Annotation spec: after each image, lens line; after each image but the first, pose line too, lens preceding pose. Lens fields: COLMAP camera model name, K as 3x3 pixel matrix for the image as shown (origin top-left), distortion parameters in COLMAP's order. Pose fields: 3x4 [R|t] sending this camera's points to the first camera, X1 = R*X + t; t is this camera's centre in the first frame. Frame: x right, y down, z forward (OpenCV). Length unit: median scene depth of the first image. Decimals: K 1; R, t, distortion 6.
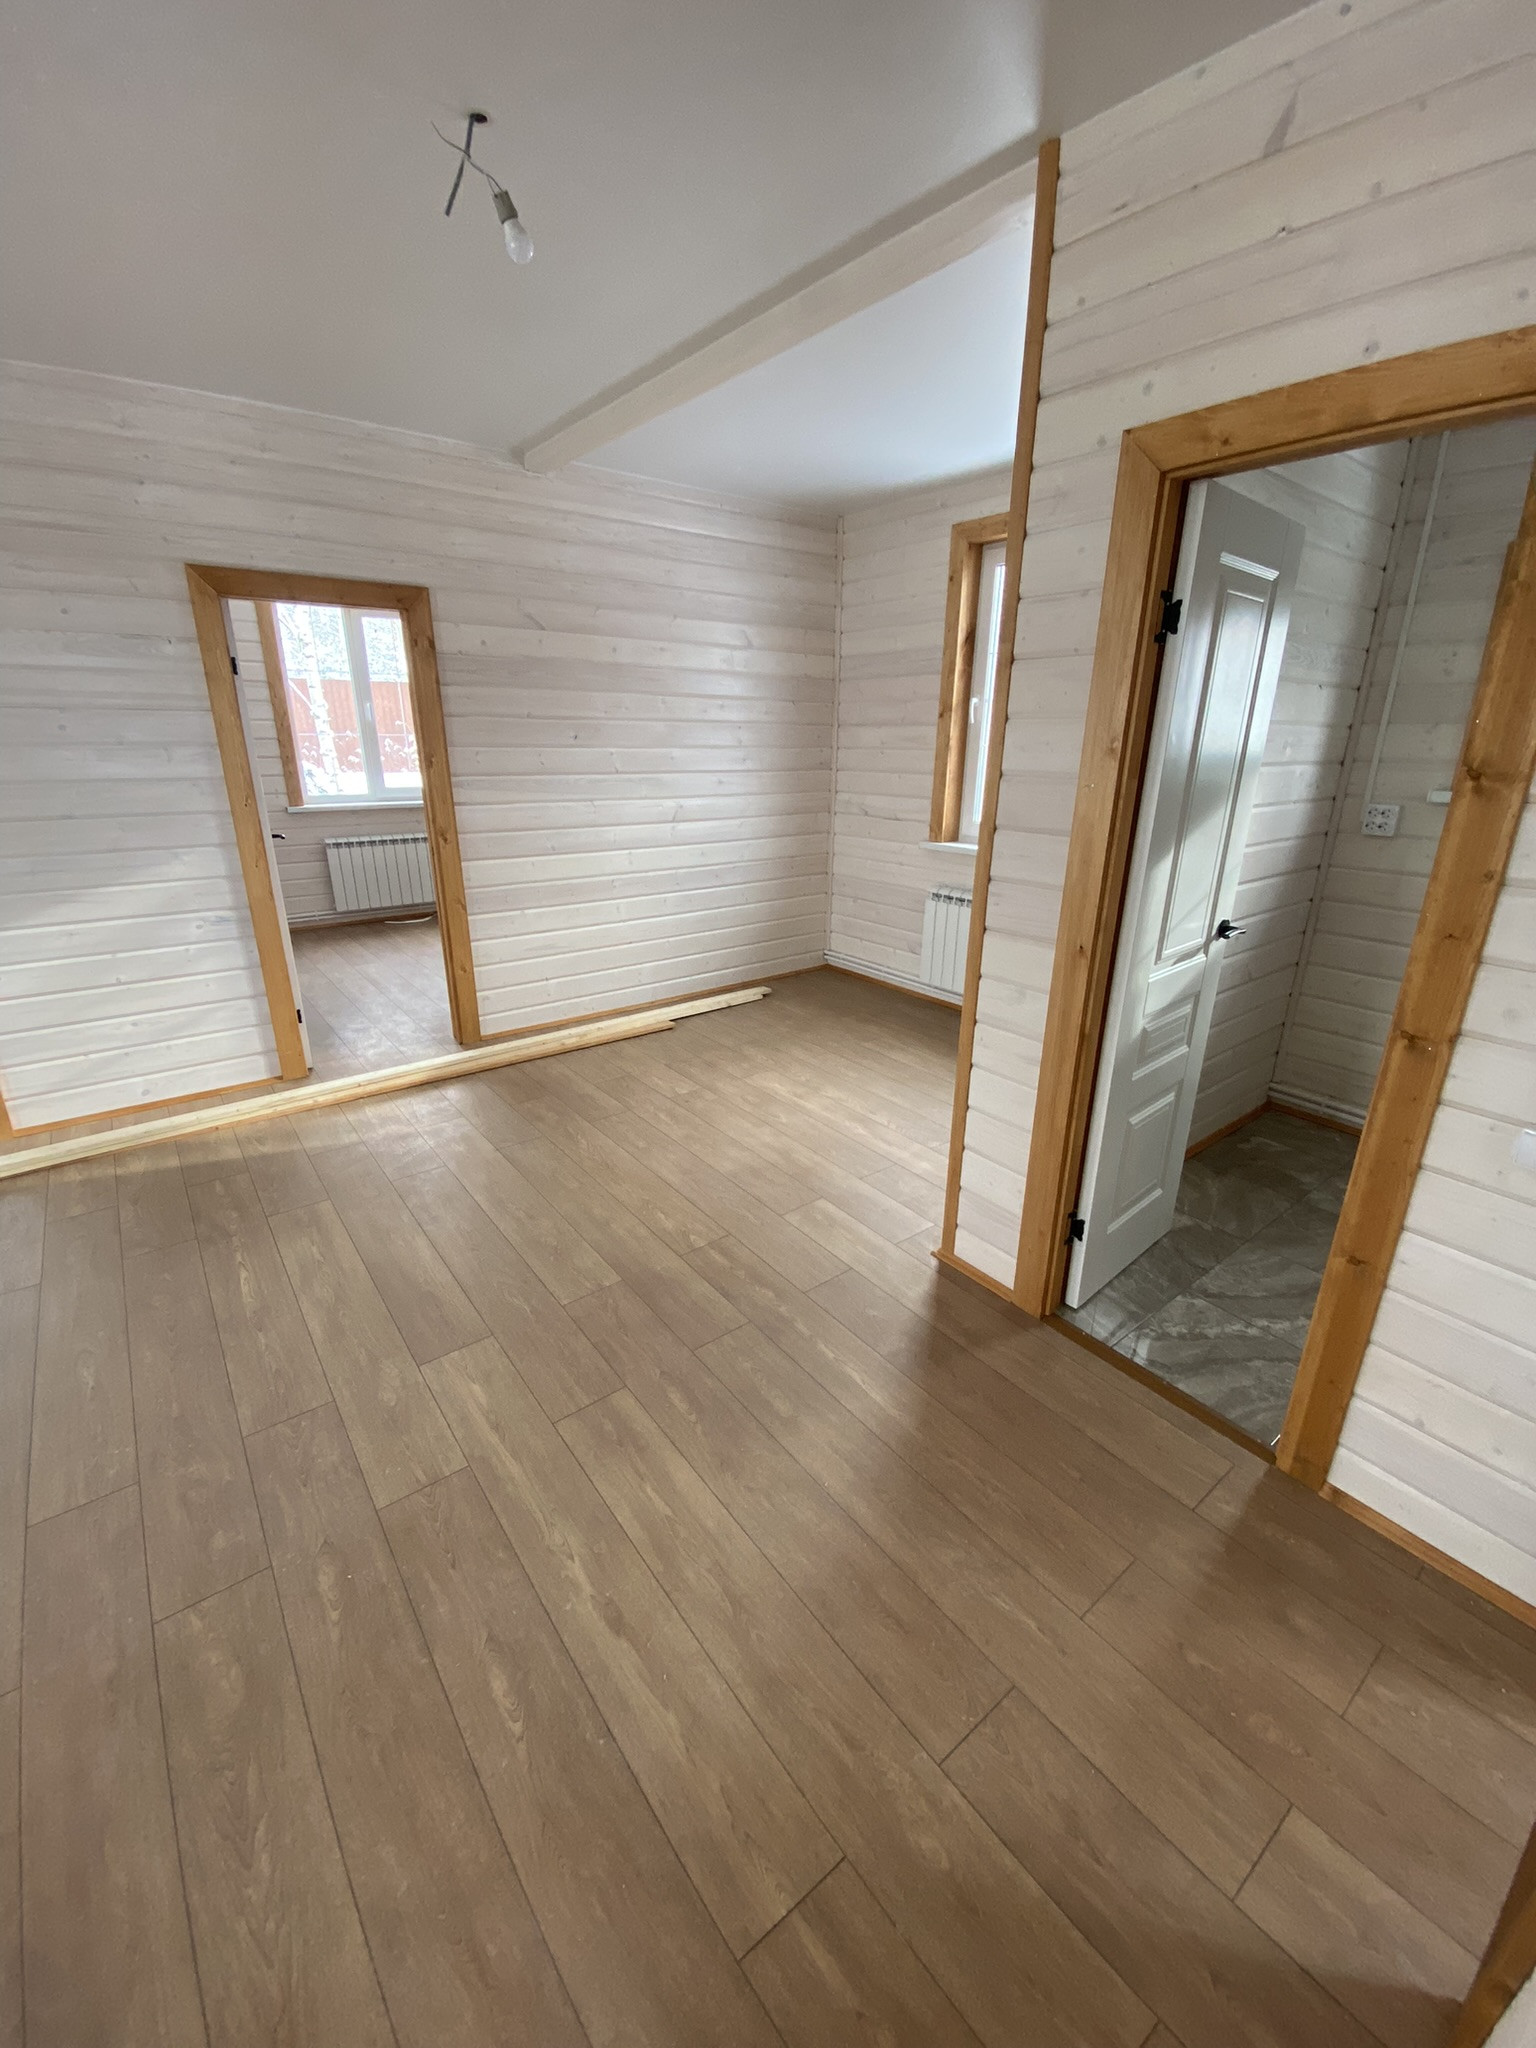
lens RADIAL K [[824.8, 0, 756.0], [0, 824.8, 1012.5], [0, 0, 1]] dist [0.042700, -0.039118]
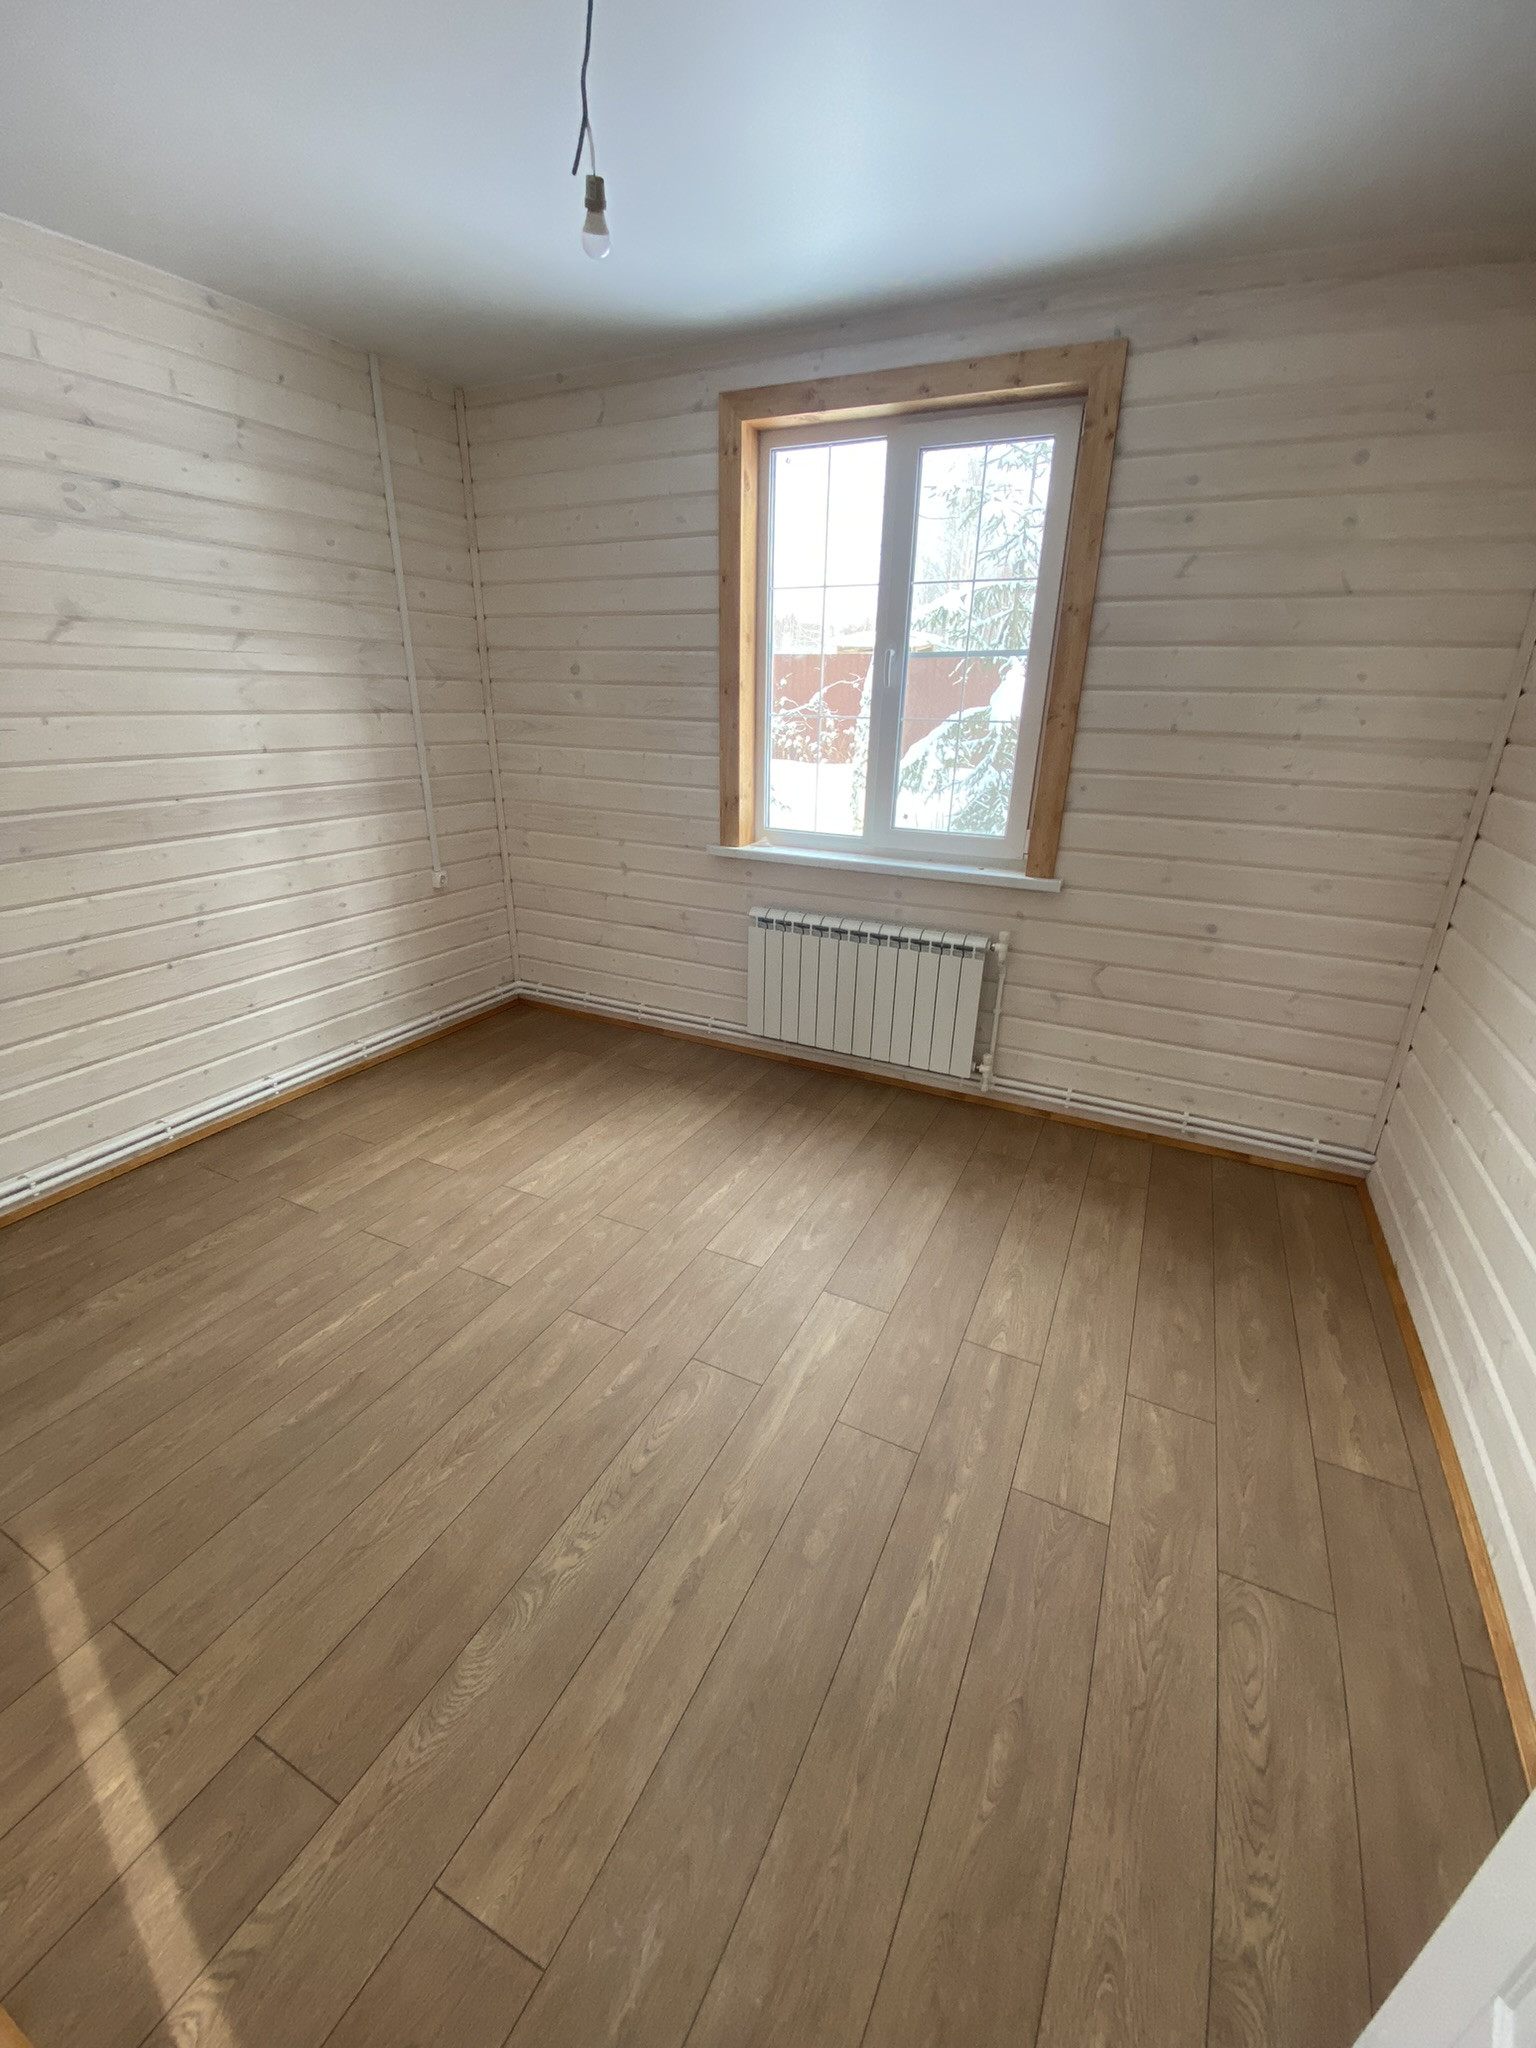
lens RADIAL K [[813.3, 0, 765.3], [0, 813.3, 1014.3], [0, 0, 1]] dist [0.064897, -0.037637]
pose [[0.423605, 0.318695, -0.847934, -0.049746], [-0.299718, 0.932655, 0.200807, -0.385058], [0.854826, 0.169078, 0.490597, 1.147186]]
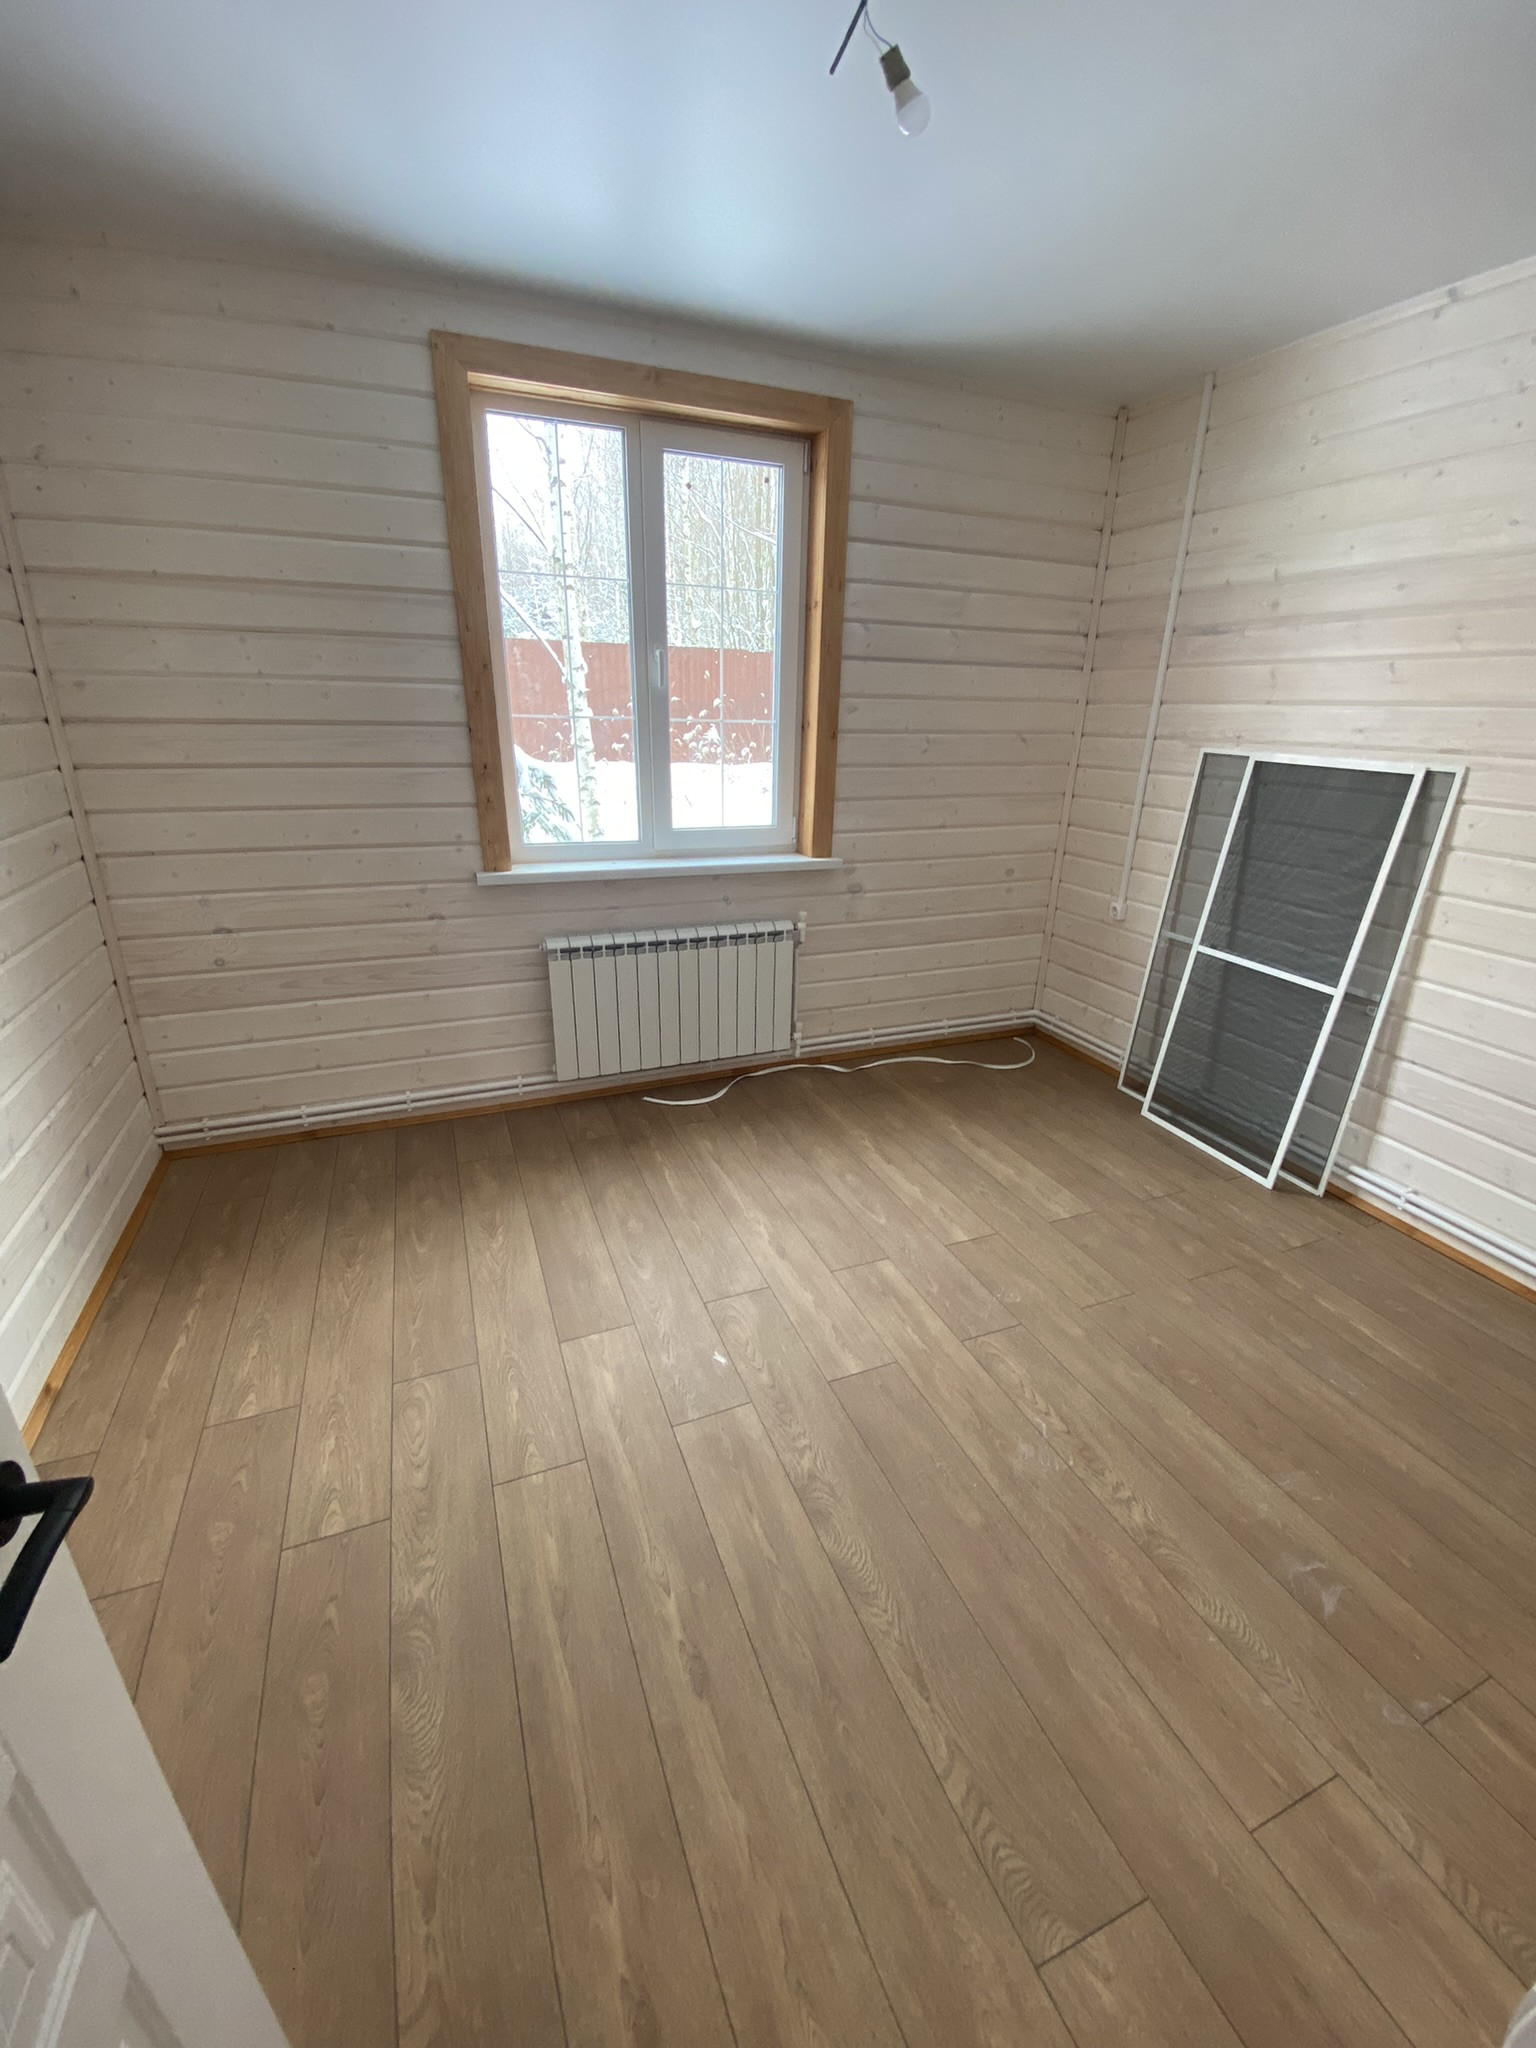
lens RADIAL K [[837.0, 0, 773.0], [0, 837.0, 1025.3], [0, 0, 1]] dist [-0.000238, -0.000305]
pose [[0.964461, 0.104914, -0.242505, -0.415348], [-0.096238, 0.994230, 0.047381, -0.296057], [0.246077, -0.022359, 0.968992, 0.867702]]
